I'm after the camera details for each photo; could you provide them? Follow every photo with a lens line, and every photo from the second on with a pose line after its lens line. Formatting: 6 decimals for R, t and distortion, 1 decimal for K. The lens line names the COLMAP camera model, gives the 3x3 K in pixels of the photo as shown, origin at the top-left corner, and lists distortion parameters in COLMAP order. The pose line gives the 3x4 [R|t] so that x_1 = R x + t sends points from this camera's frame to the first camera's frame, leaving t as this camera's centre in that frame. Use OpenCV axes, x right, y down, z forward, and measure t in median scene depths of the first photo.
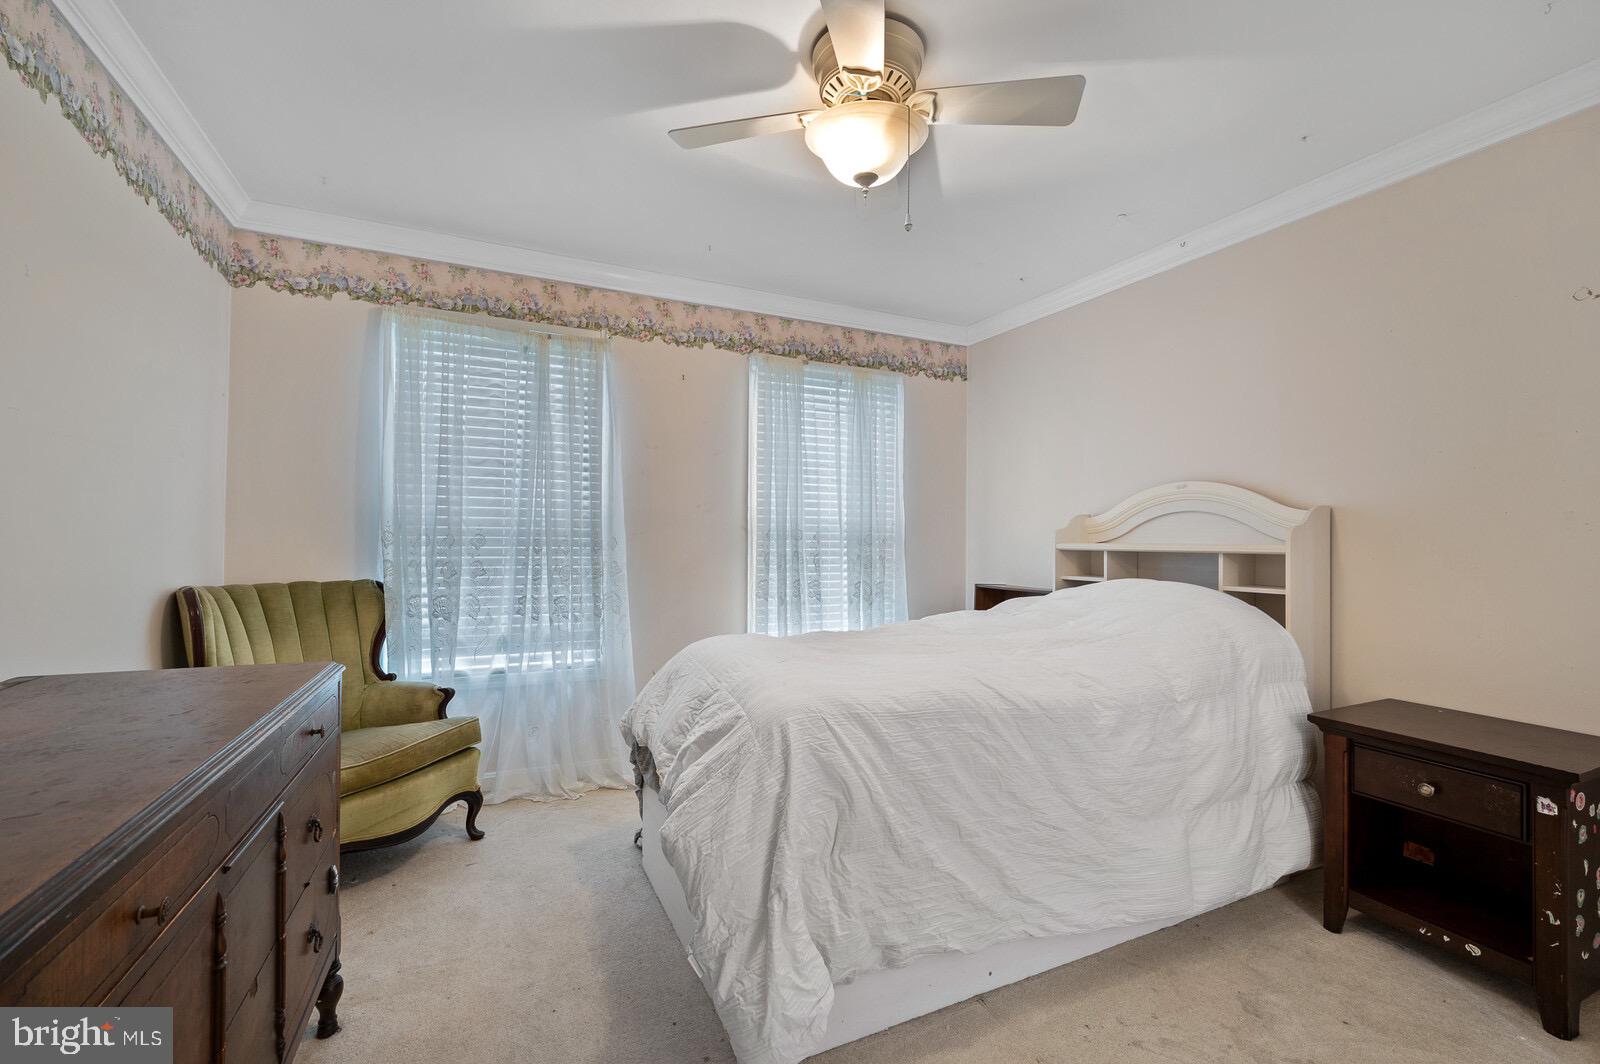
lens RADIAL K [[692.1, 0, 800.0], [0, 692.1, 533.0], [0, 0, 1]] dist [0.001113, 0.000029]
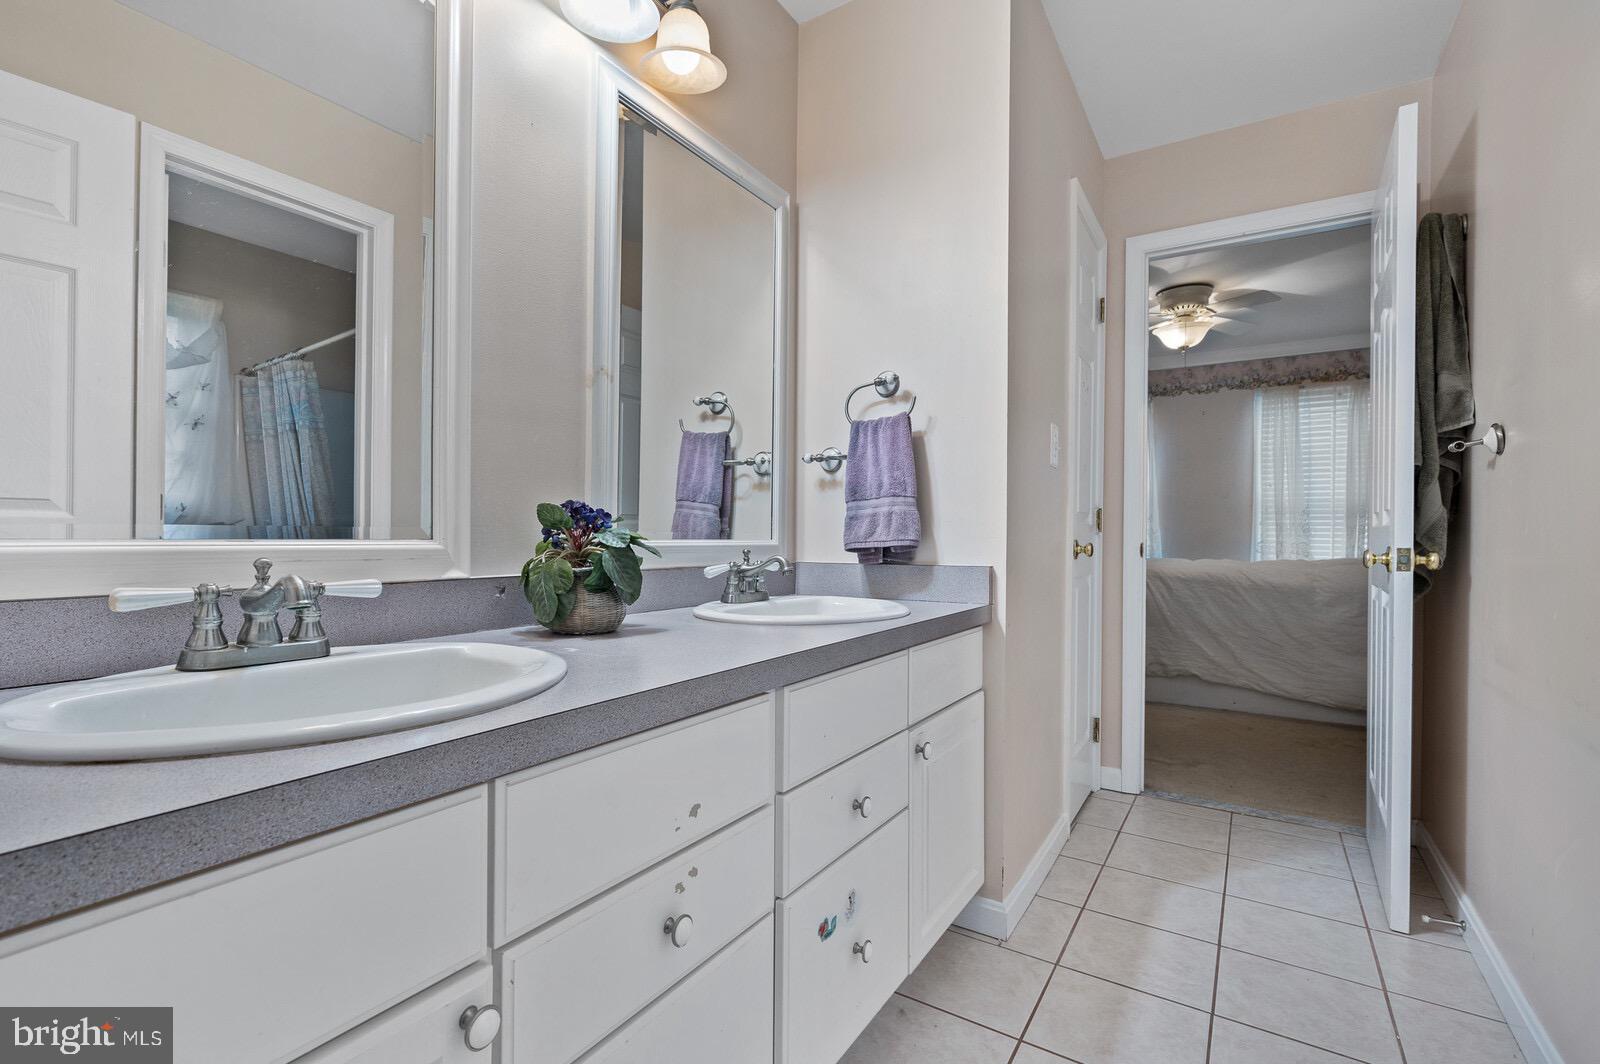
lens RADIAL K [[703.7, 0, 800.5], [0, 703.7, 533.2], [0, 0, 1]] dist [-0.006058, -0.000091]
pose [[0.545560, -0.002909, -0.838067, 1.325470], [0.006381, 0.999979, 0.000682, 0.087442], [0.838047, -0.005720, 0.545568, -1.290133]]
